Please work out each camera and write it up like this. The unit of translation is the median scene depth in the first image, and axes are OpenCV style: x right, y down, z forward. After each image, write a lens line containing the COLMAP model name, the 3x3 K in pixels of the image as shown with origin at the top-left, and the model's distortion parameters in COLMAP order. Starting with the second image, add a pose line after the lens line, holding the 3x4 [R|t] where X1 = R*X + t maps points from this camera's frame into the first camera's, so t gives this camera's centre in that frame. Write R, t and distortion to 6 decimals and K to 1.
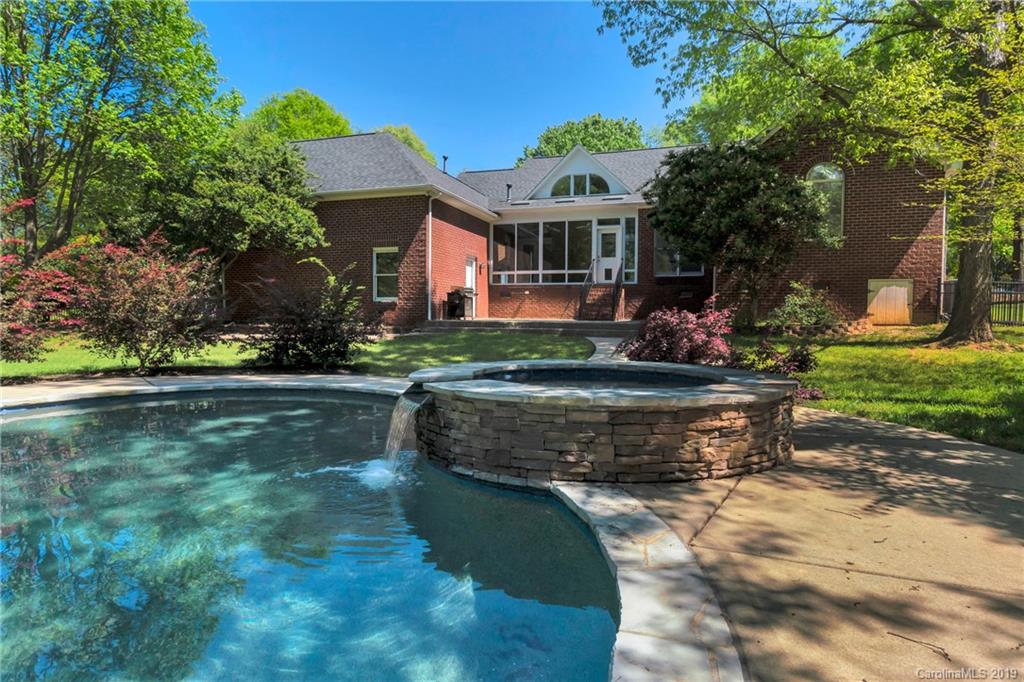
lens RADIAL K [[547.3, 0, 512.0], [0, 547.3, 341.0], [0, 0, 1]] dist [-0.006190, -0.000571]
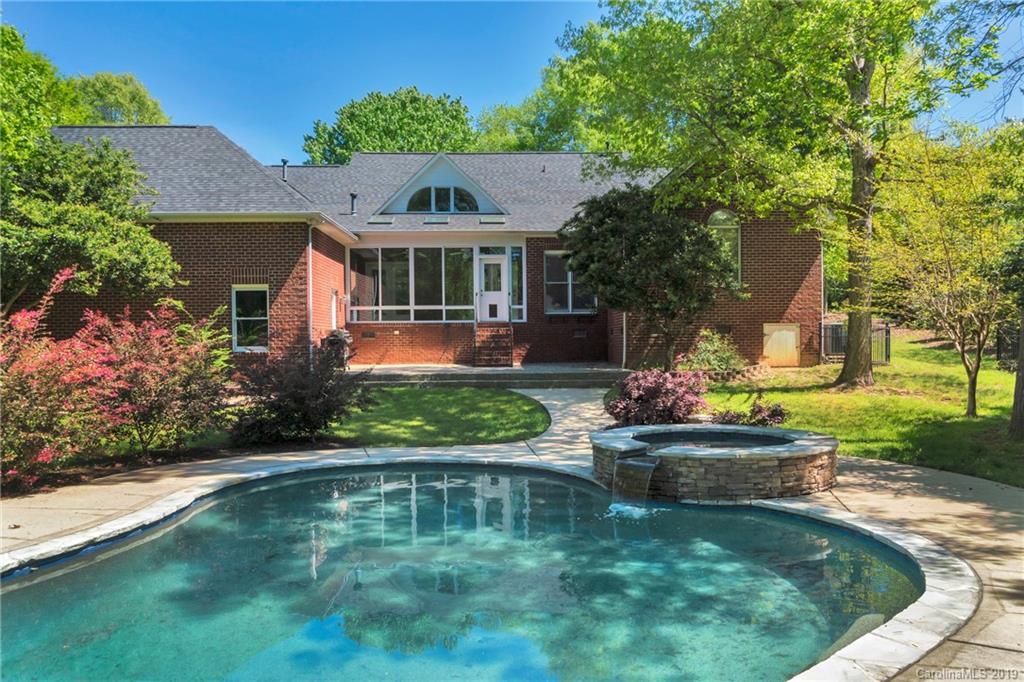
lens RADIAL K [[795.0, 0, 512.0], [0, 795.0, 341.0], [0, 0, 1]] dist [-0.001708, 0.001071]
pose [[0.937502, -0.017514, 0.347539, -0.238167], [0.031479, 0.998906, -0.034577, -0.031305], [-0.346553, 0.043356, 0.937028, -0.185476]]
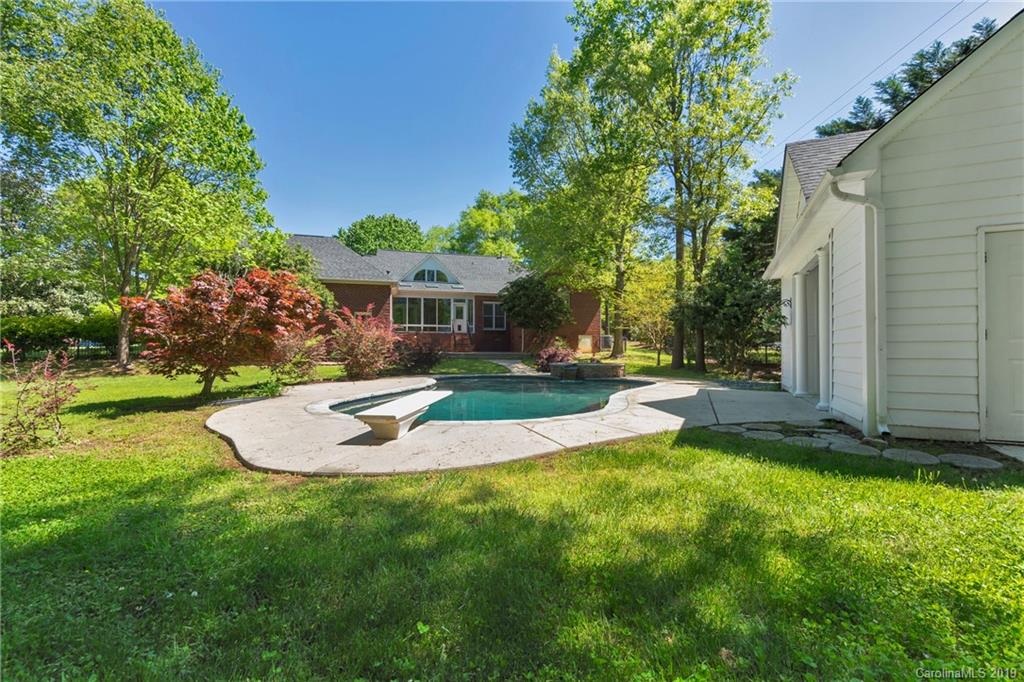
lens RADIAL K [[453.7, 0, 512.0], [0, 453.7, 341.0], [0, 0, 1]] dist [-0.000696, -0.000190]
pose [[0.833023, 0.006967, 0.553195, -0.557297], [0.027407, 0.998173, -0.053842, 0.013305], [-0.552559, 0.060013, 0.831310, -0.417238]]
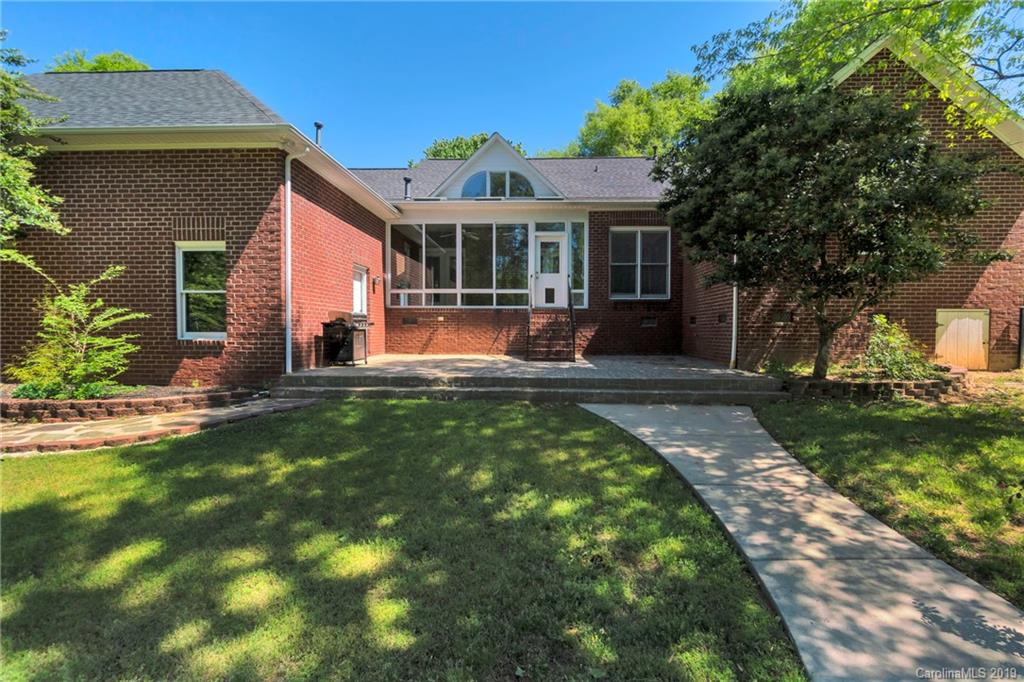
lens RADIAL K [[456.0, 0, 512.0], [0, 456.0, 341.0], [0, 0, 1]] dist [-0.002939, -0.000158]
pose [[0.963570, -0.011969, 0.267190, -0.046574], [0.016458, 0.999758, -0.014569, -0.051738], [-0.266951, 0.018435, 0.963534, 0.414455]]
